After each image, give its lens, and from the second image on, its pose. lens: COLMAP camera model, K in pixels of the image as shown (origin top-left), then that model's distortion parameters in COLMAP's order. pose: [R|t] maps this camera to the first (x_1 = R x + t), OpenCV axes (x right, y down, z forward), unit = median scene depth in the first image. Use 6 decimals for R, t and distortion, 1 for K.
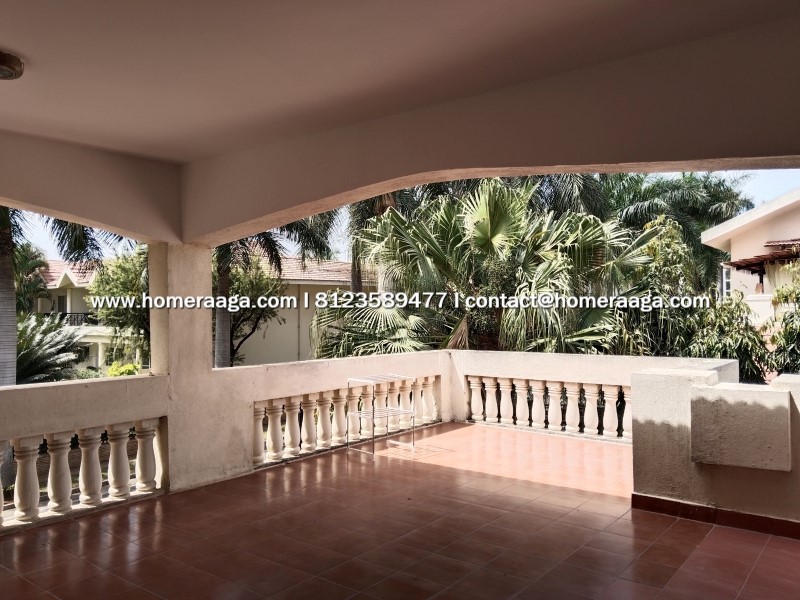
lens RADIAL K [[635.6, 0, 400.0], [0, 635.6, 300.0], [0, 0, 1]] dist [0.055297, -0.086823]
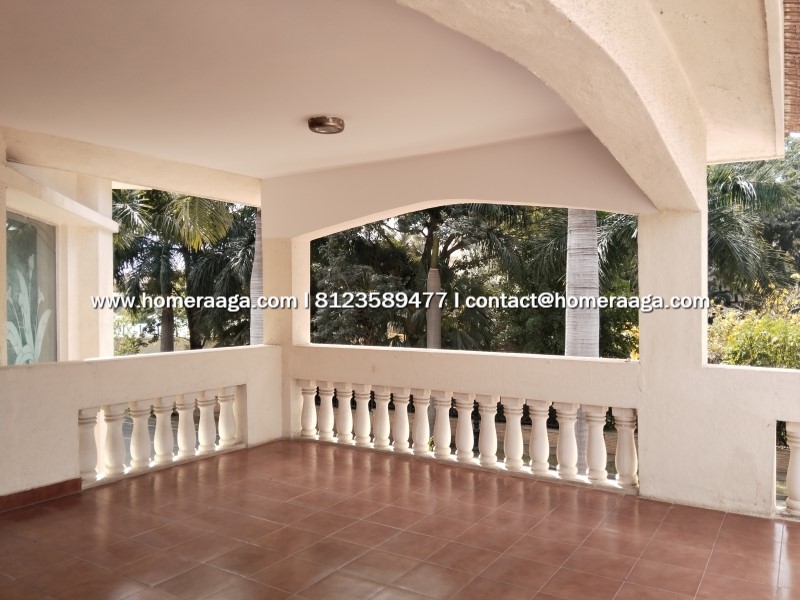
lens RADIAL K [[635.6, 0, 400.0], [0, 635.6, 300.0], [0, 0, 1]] dist [0.055297, -0.086823]
pose [[0.111292, 0.023914, -0.993500, 0.537780], [0.026546, 0.999282, 0.027027, -0.006661], [0.993433, -0.029382, 0.110577, 0.636160]]
